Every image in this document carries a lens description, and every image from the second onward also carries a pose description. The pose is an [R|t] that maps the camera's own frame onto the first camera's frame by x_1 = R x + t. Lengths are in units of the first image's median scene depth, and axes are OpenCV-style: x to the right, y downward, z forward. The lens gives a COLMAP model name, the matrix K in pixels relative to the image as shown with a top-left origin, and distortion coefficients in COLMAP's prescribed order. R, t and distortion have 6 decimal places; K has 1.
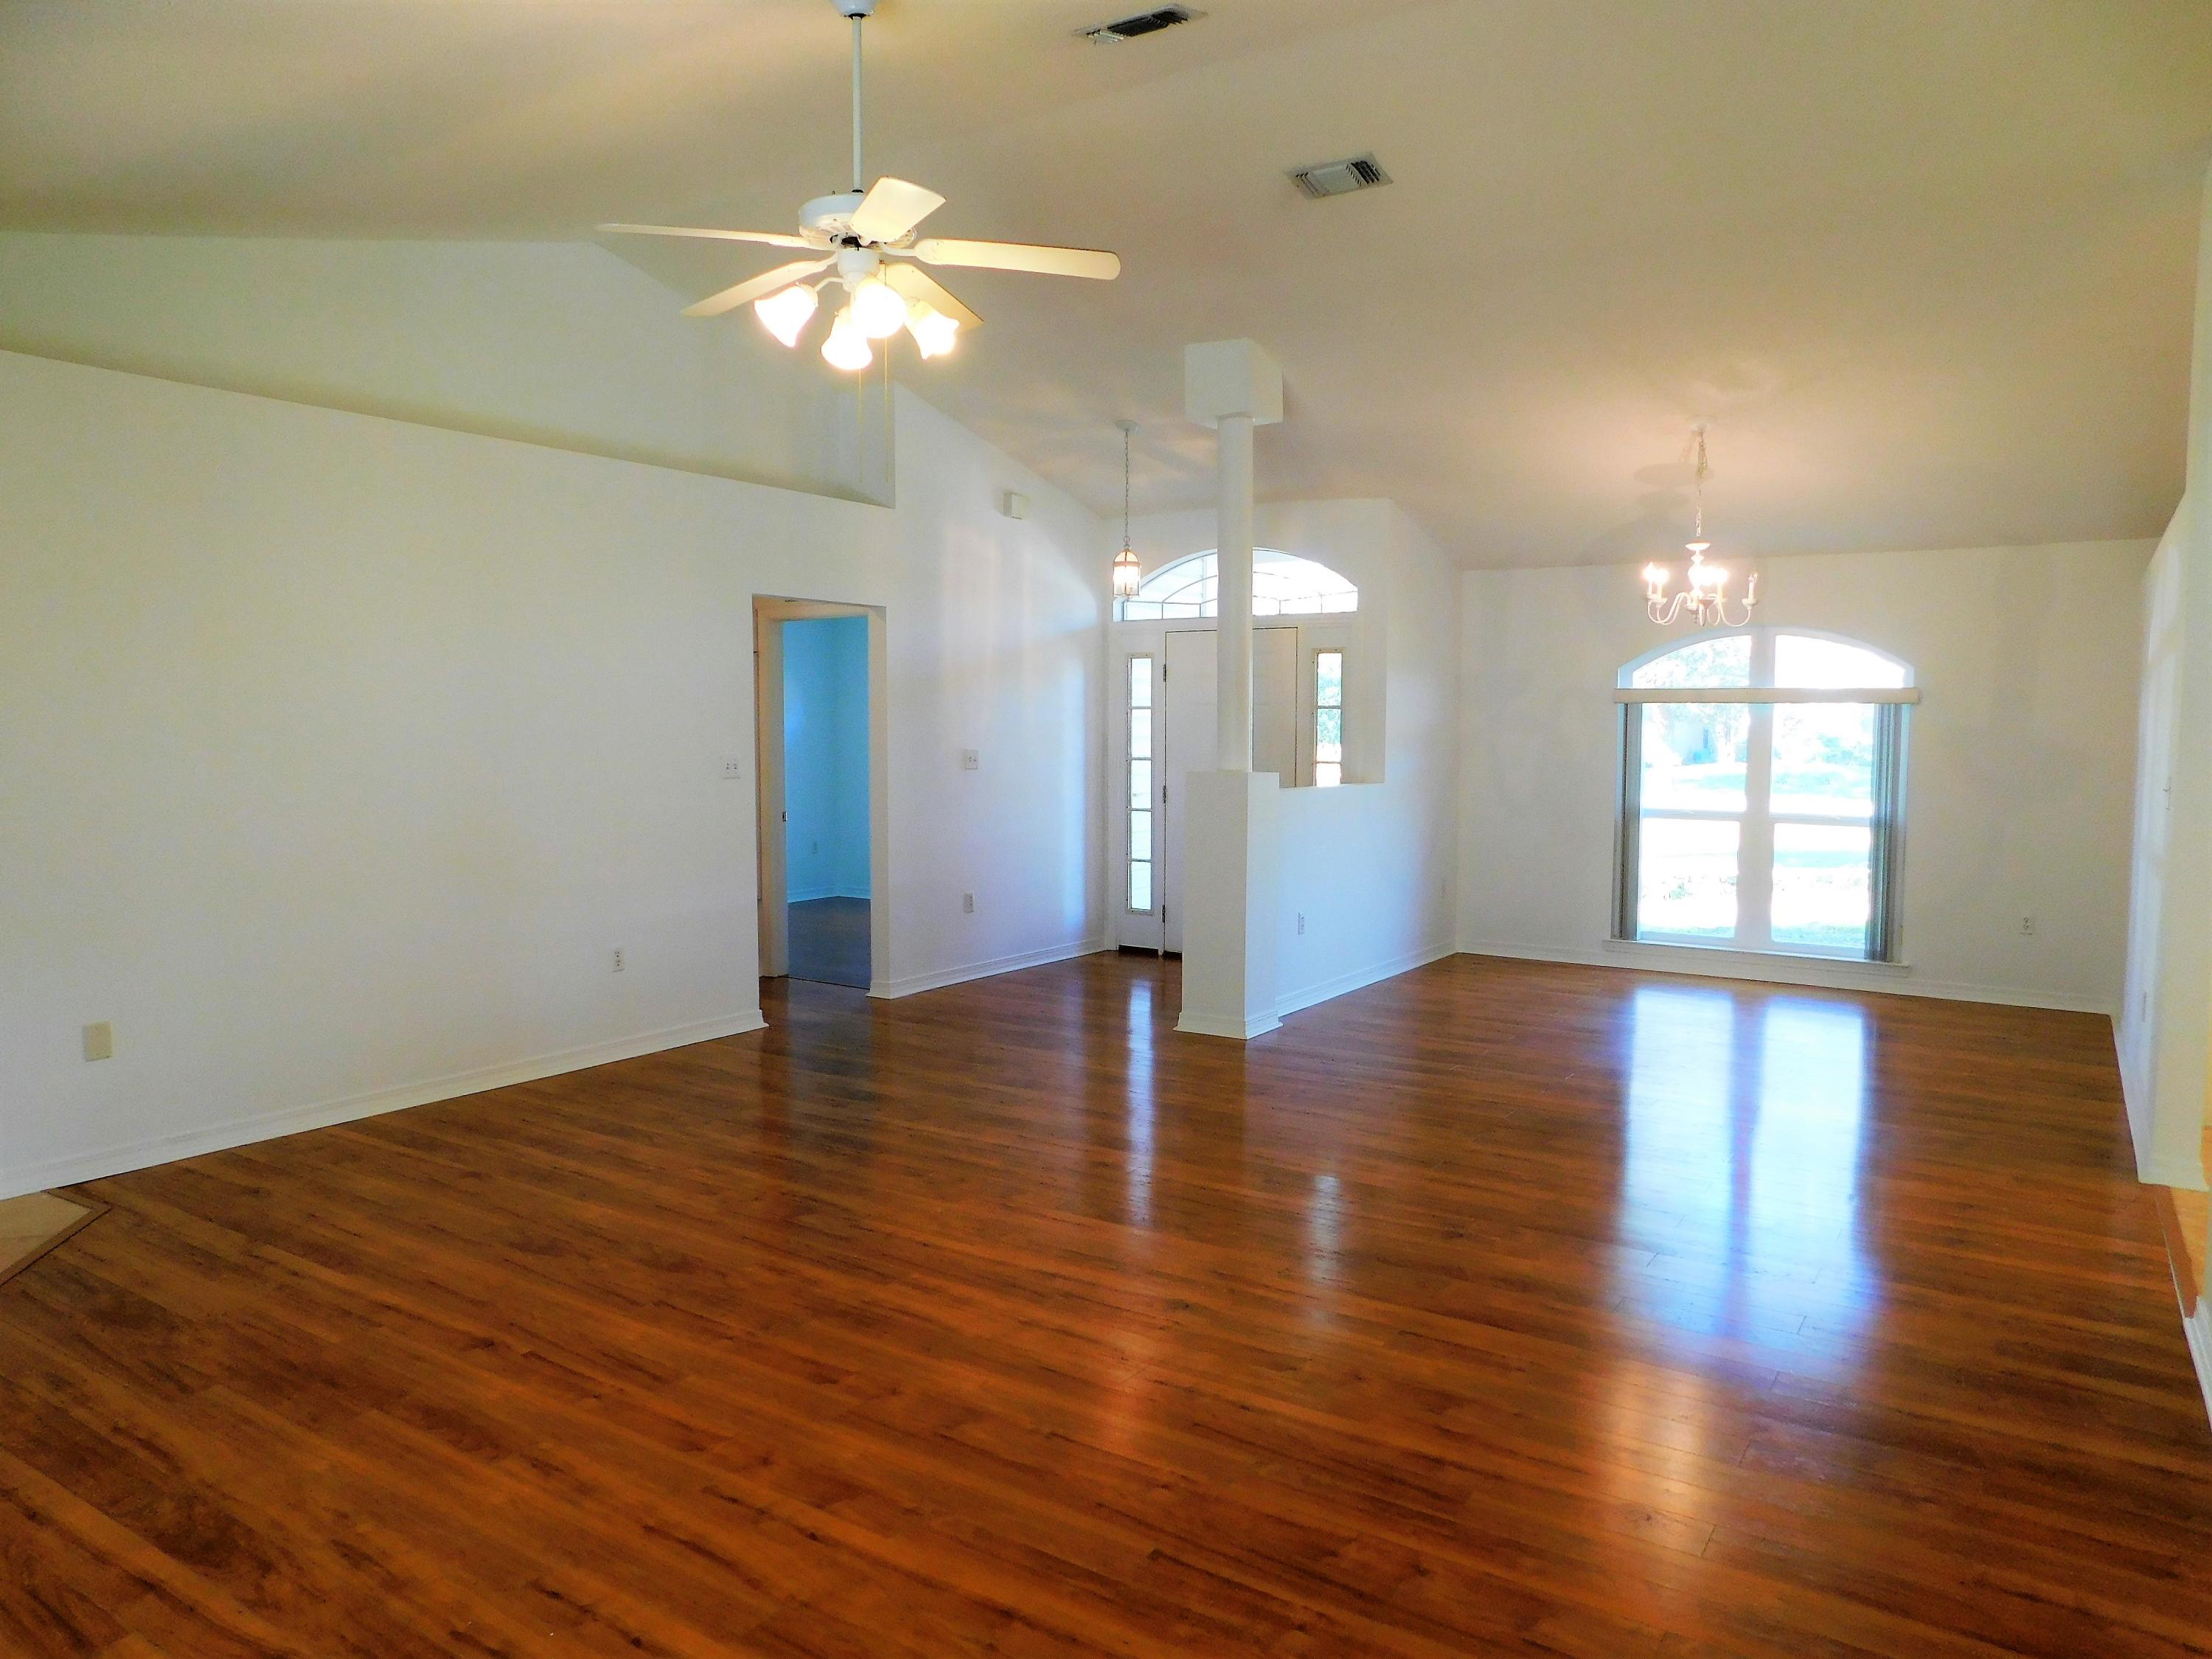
lens RADIAL K [[1477.8, 0, 1099.6], [0, 1477.8, 845.9], [0, 0, 1]] dist [-0.064263, 0.051541]
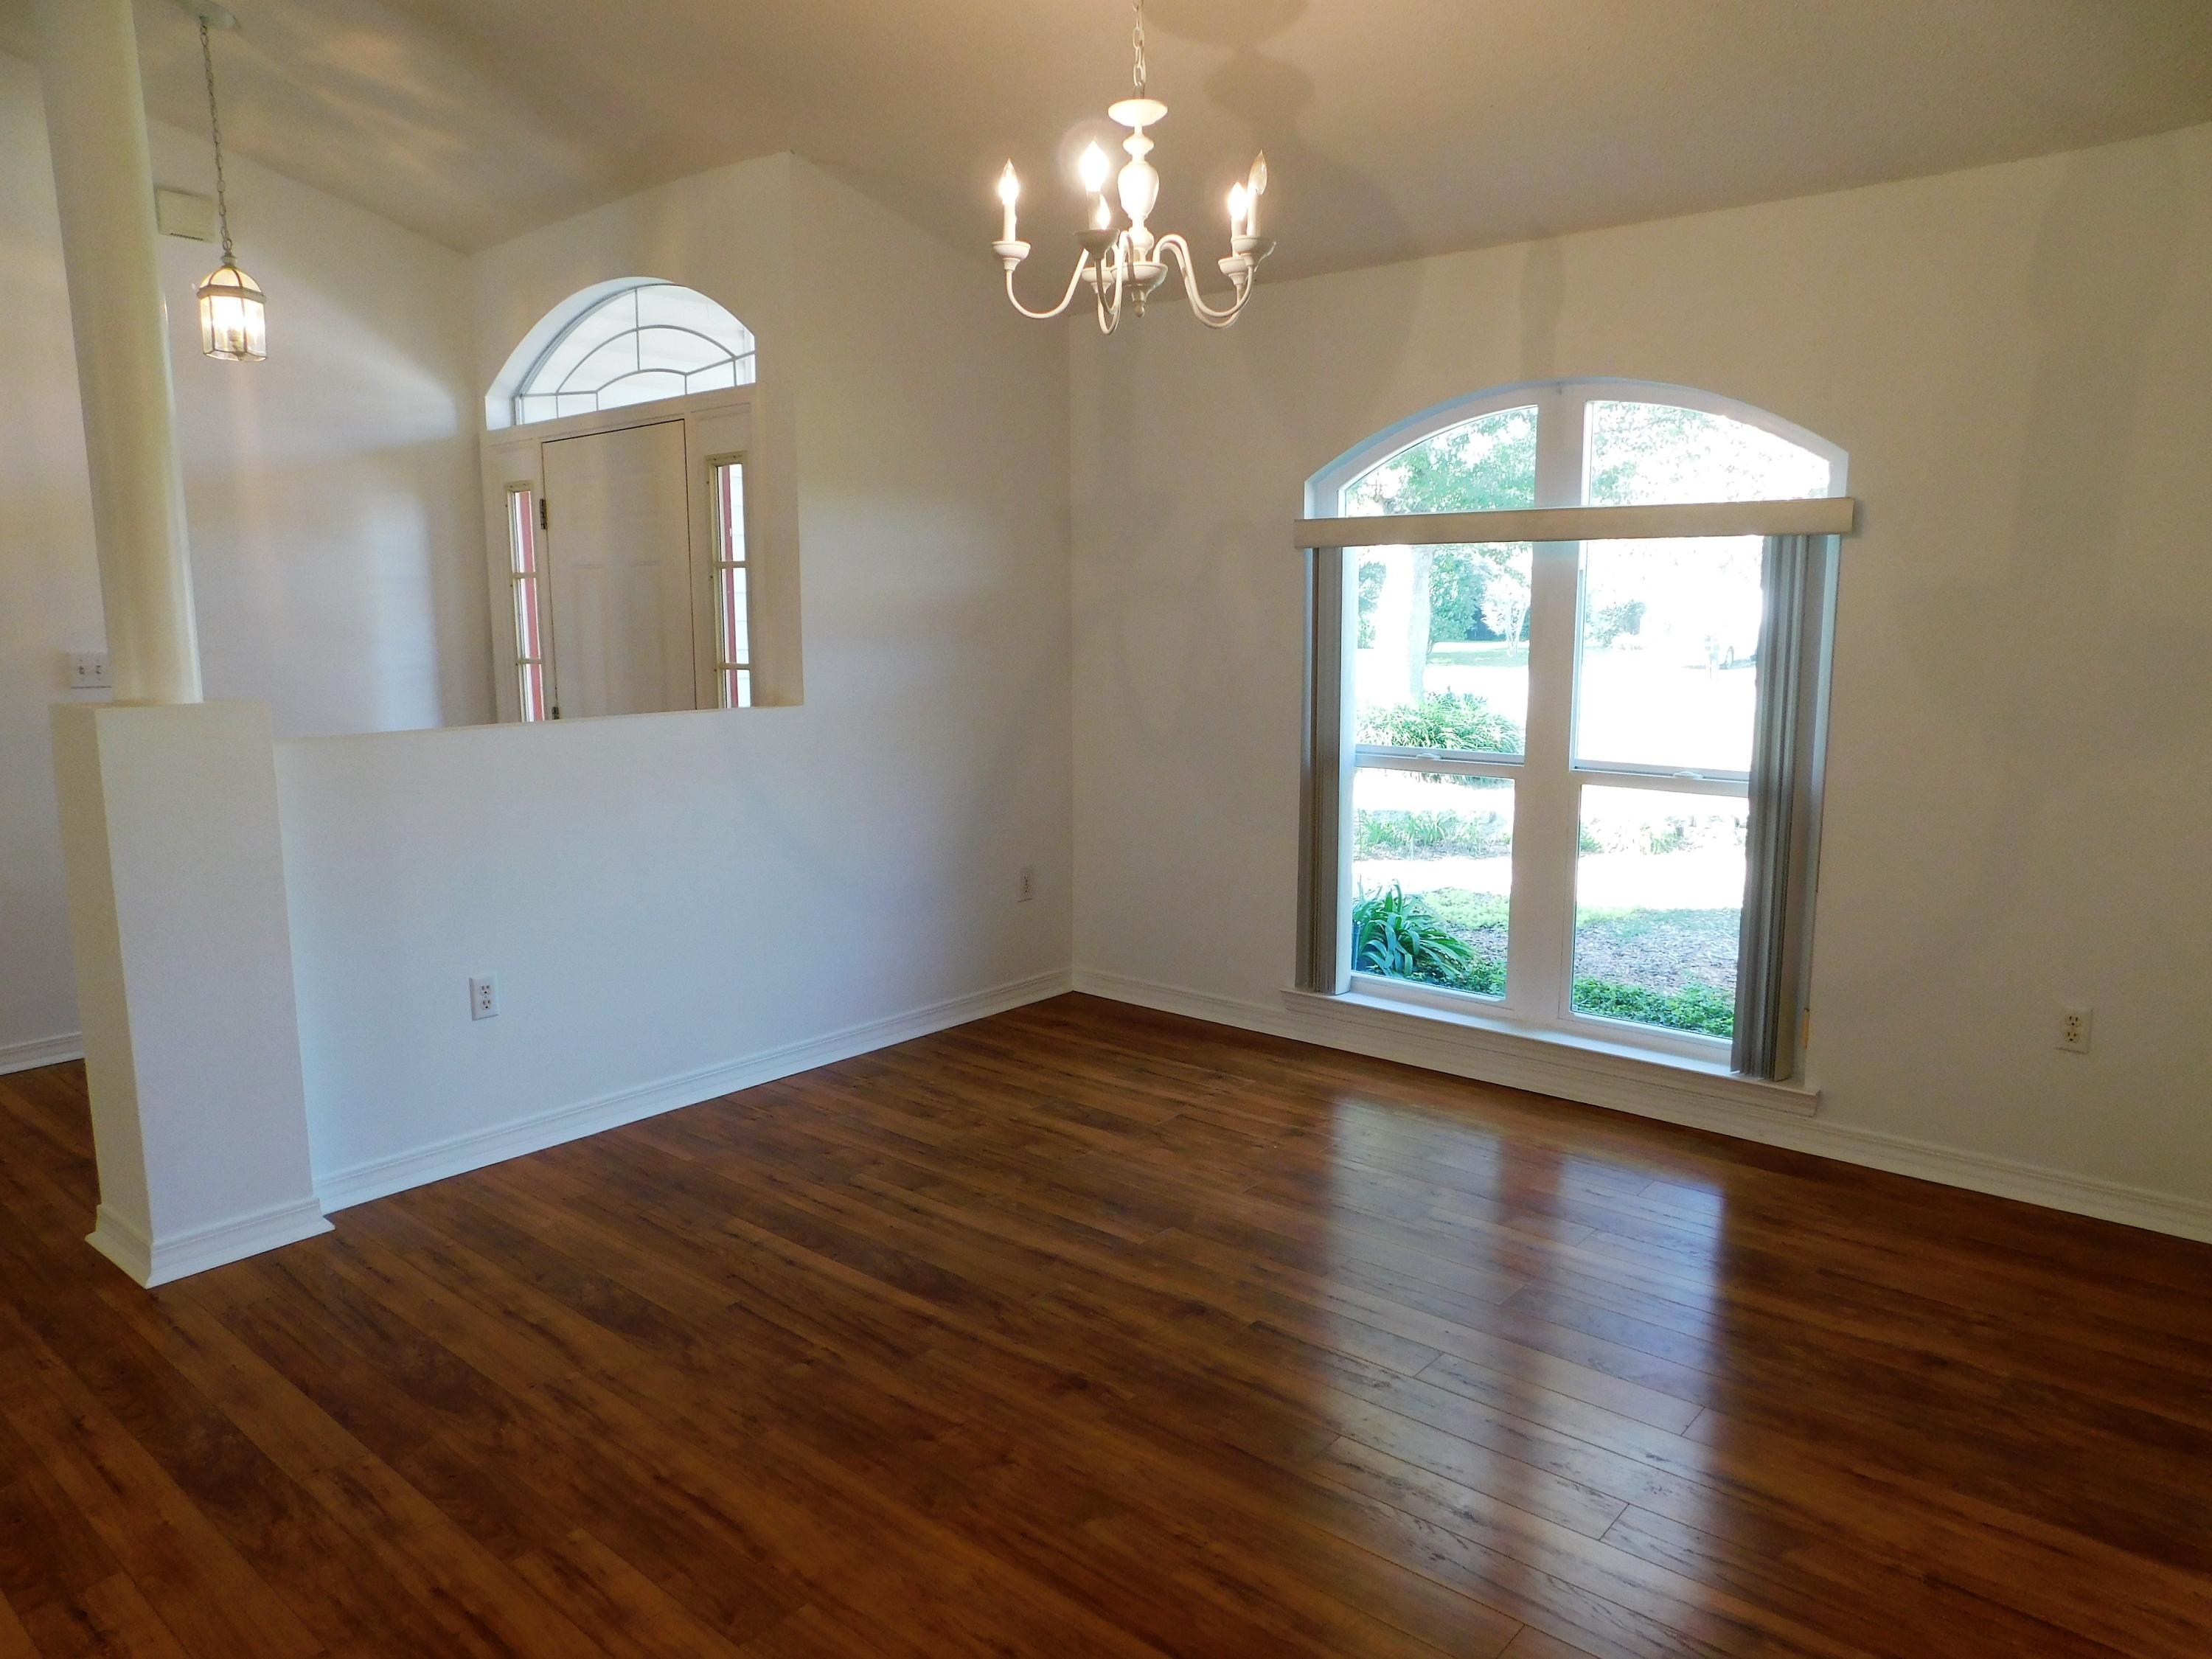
lens RADIAL K [[1528.3, 0, 1109.9], [0, 1528.3, 837.9], [0, 0, 1]] dist [-0.059593, 0.061093]
pose [[0.988769, 0.007474, -0.149266, 0.376965], [0.004213, 0.996958, 0.077831, -0.037353], [0.149393, -0.077585, 0.985729, 0.458270]]
